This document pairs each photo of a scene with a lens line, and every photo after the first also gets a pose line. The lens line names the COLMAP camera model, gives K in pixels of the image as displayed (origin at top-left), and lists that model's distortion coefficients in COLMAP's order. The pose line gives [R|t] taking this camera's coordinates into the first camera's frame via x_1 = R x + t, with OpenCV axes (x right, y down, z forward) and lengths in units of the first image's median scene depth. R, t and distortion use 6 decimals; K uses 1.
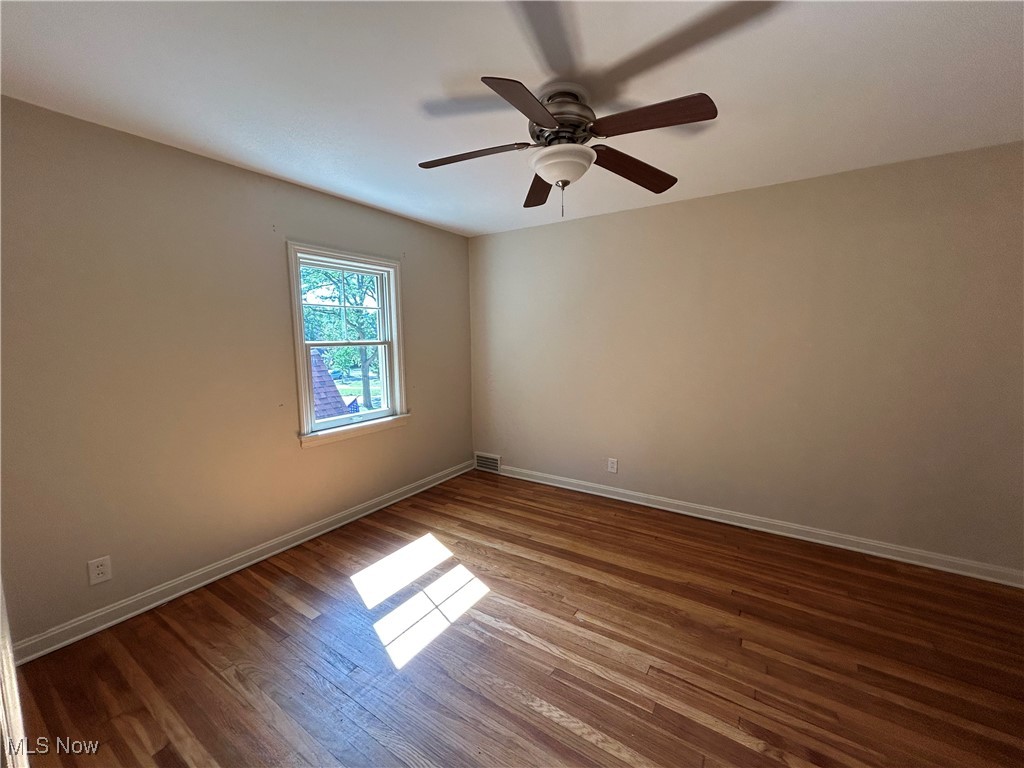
lens RADIAL K [[415.2, 0, 509.0], [0, 415.2, 390.4], [0, 0, 1]] dist [0.000689, 0.000053]
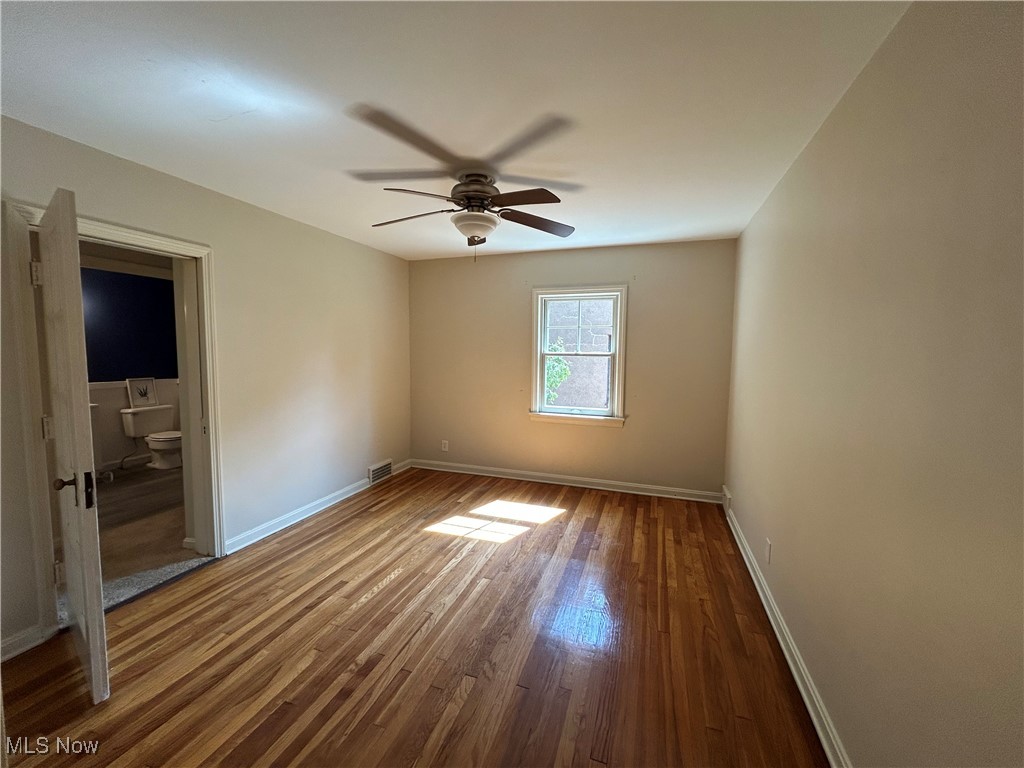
lens RADIAL K [[417.5, 0, 512.0], [0, 417.5, 384.0], [0, 0, 1]] dist [-0.001278, 0.000208]
pose [[0.246184, 0.100819, -0.963965, 0.900901], [-0.139499, 0.987905, 0.067696, -0.082506], [0.959132, 0.117807, 0.257271, 0.479235]]
